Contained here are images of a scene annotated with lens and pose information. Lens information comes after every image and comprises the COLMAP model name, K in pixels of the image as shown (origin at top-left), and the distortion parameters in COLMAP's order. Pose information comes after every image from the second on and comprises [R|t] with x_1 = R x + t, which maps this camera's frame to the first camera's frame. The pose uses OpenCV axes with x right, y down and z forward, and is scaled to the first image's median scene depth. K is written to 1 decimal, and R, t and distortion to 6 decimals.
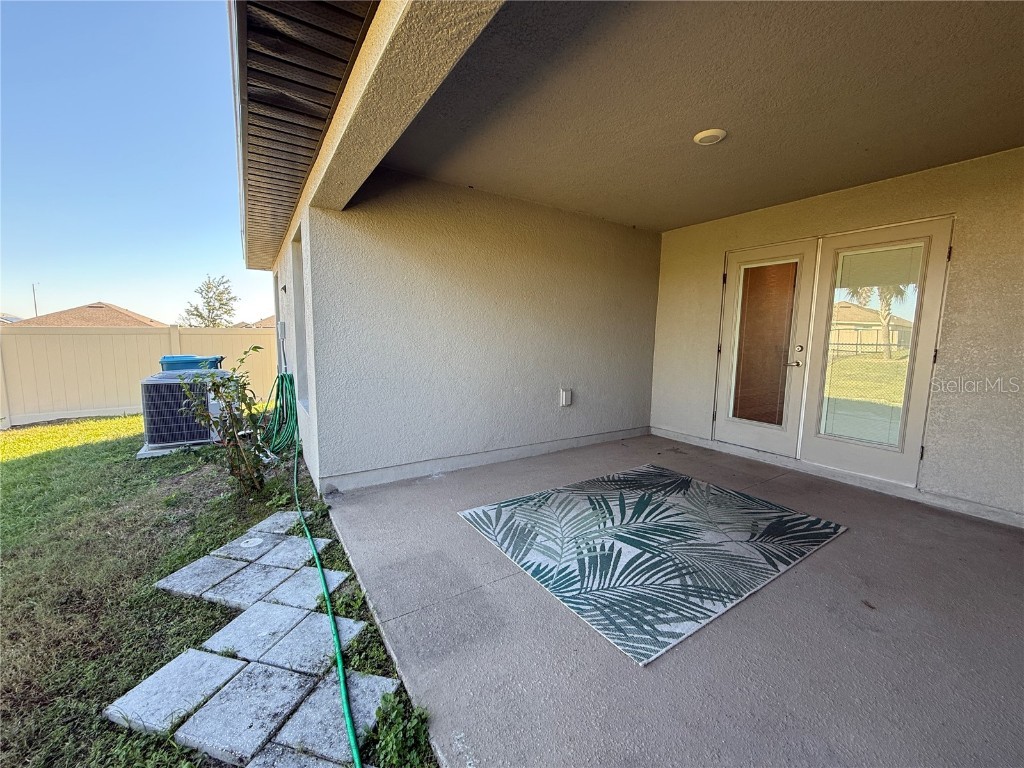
lens RADIAL K [[407.1, 0, 509.7], [0, 407.1, 383.3], [0, 0, 1]] dist [-0.001284, 0.000457]
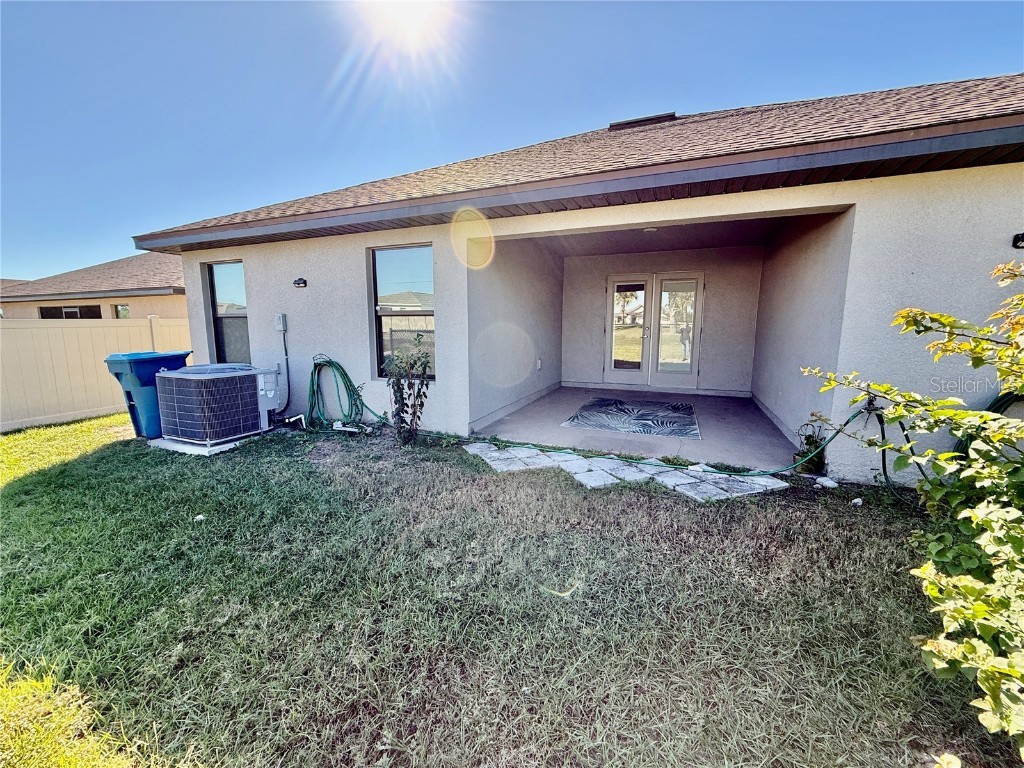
lens RADIAL K [[407.1, 0, 514.8], [0, 407.1, 382.6], [0, 0, 1]] dist [-0.001284, 0.000457]
pose [[0.816470, -0.095006, 0.569518, -1.291941], [0.076983, 0.995475, 0.055698, 0.019713], [-0.572232, -0.001633, 0.820090, -0.332501]]
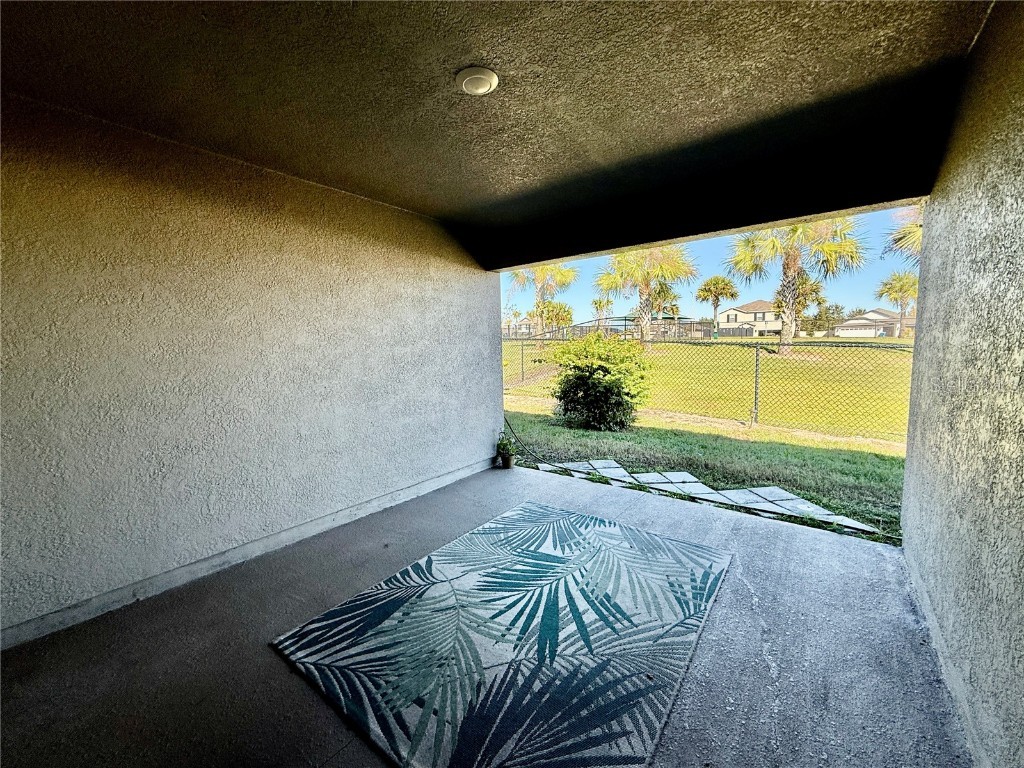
lens RADIAL K [[407.1, 0, 512.7], [0, 407.1, 384.0], [0, 0, 1]] dist [-0.001284, 0.000457]
pose [[-0.942216, 0.039425, -0.332678, 0.648680], [-0.028096, 0.980253, 0.195740, -0.223496], [0.333826, 0.193776, -0.922503, 1.677902]]
